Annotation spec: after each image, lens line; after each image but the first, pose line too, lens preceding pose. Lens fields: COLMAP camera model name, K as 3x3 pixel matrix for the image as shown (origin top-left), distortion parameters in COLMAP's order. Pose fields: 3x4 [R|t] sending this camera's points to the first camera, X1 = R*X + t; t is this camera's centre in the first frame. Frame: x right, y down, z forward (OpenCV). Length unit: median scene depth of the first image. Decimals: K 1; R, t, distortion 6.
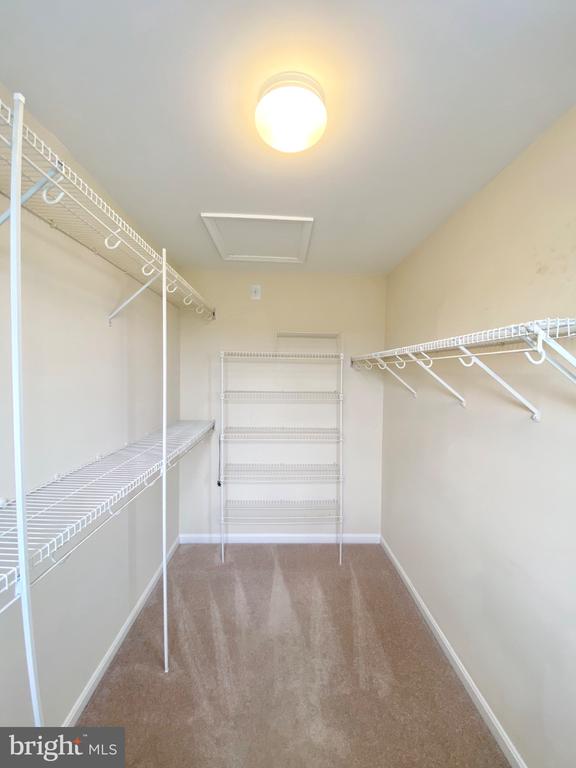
lens RADIAL K [[309.8, 0, 288.8], [0, 309.8, 382.9], [0, 0, 1]] dist [-0.011587, -0.003314]
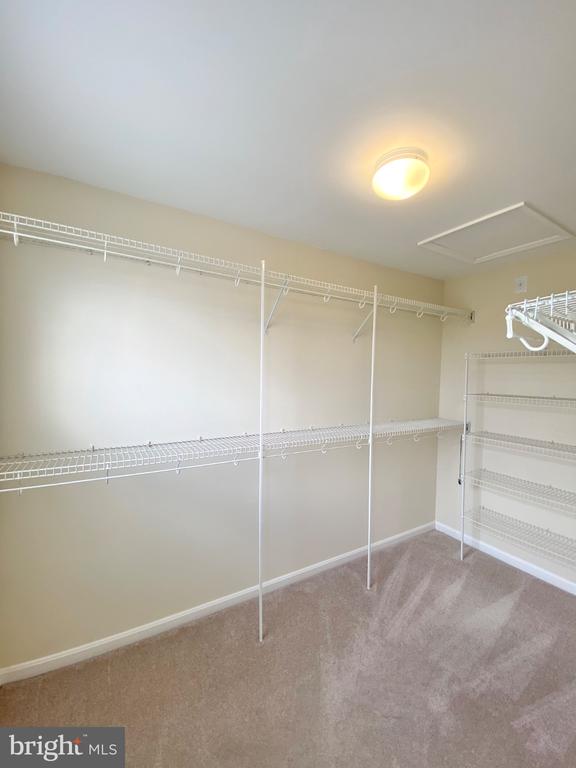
lens RADIAL K [[309.8, 0, 288.6], [0, 309.8, 383.2], [0, 0, 1]] dist [-0.011587, -0.003314]
pose [[0.474749, 0.015640, -0.879982, 0.418421], [-0.036475, 0.999333, -0.001917, 0.019493], [0.879365, 0.033008, 0.475002, -0.009191]]
